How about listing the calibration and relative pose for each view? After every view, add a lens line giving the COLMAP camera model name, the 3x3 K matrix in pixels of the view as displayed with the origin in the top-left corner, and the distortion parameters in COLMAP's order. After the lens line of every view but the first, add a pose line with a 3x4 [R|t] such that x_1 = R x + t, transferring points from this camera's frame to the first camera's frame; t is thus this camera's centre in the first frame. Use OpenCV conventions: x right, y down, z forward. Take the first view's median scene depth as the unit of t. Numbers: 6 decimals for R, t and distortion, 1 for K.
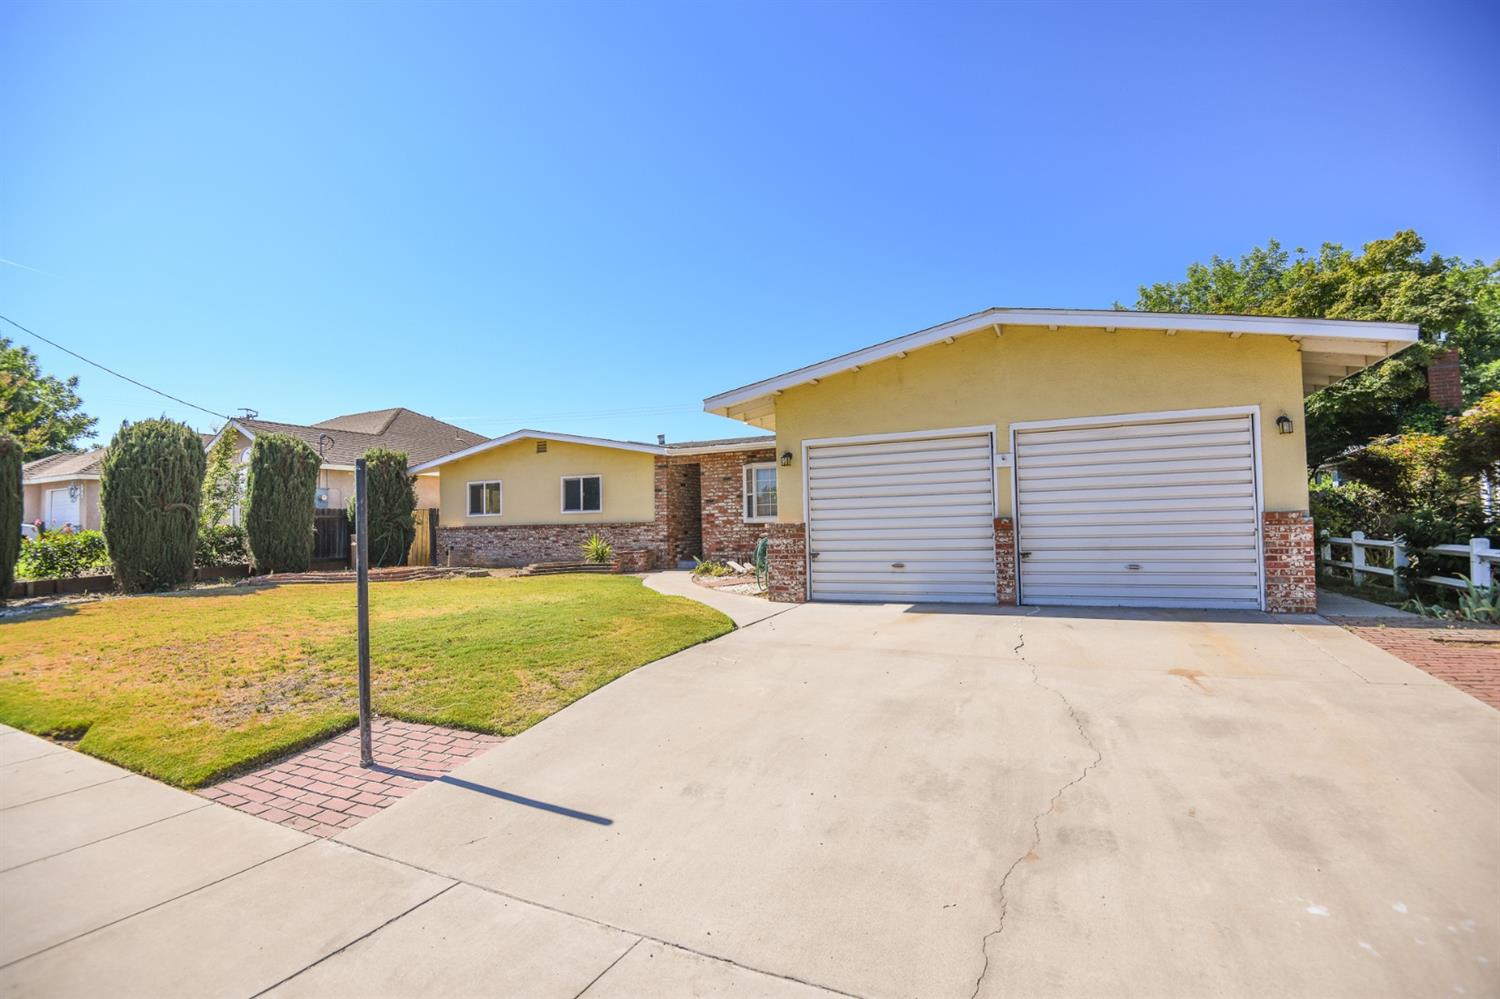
lens RADIAL K [[687.8, 0, 758.7], [0, 687.8, 499.7], [0, 0, 1]] dist [0.002189, -0.032346]
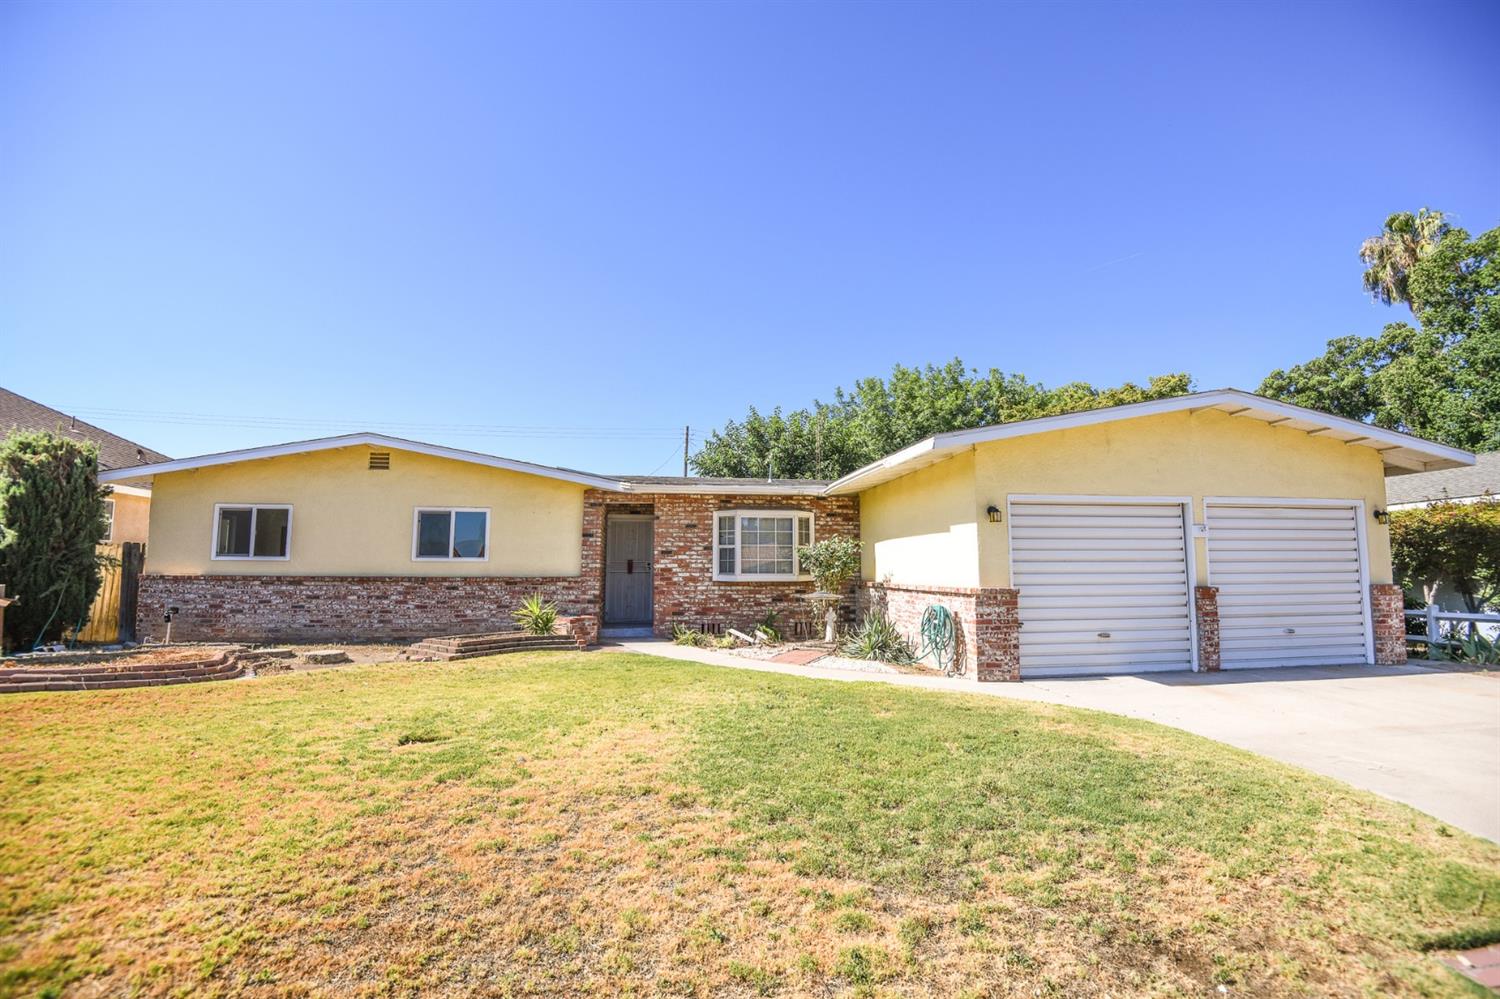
lens RADIAL K [[687.8, 0, 758.7], [0, 687.8, 499.7], [0, 0, 1]] dist [0.002189, -0.032346]
pose [[0.838631, 0.079178, 0.538915, -0.415950], [-0.038668, 0.995536, -0.086093, 0.005639], [-0.543326, 0.051362, 0.837949, 0.263576]]
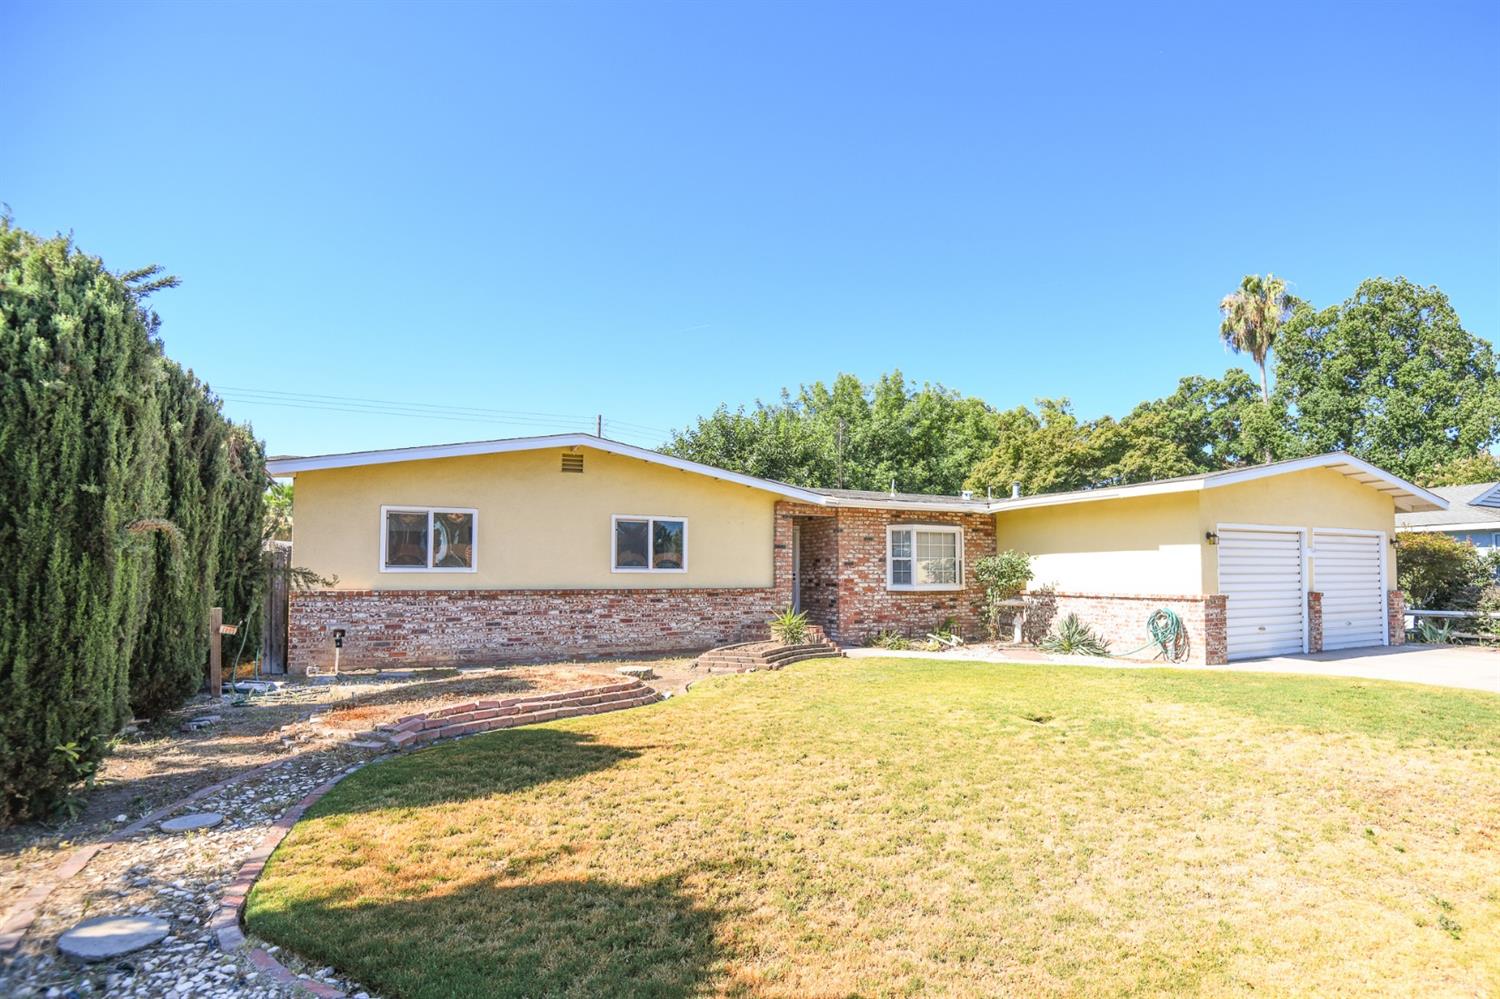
lens RADIAL K [[762.3, 0, 825.8], [0, 762.3, 541.1], [0, 0, 1]] dist [-0.003403, -0.000846]
pose [[0.597510, 0.059030, 0.799685, -0.827423], [-0.039753, 0.998241, -0.043984, 0.016265], [-0.800875, -0.005509, 0.598806, 0.463860]]
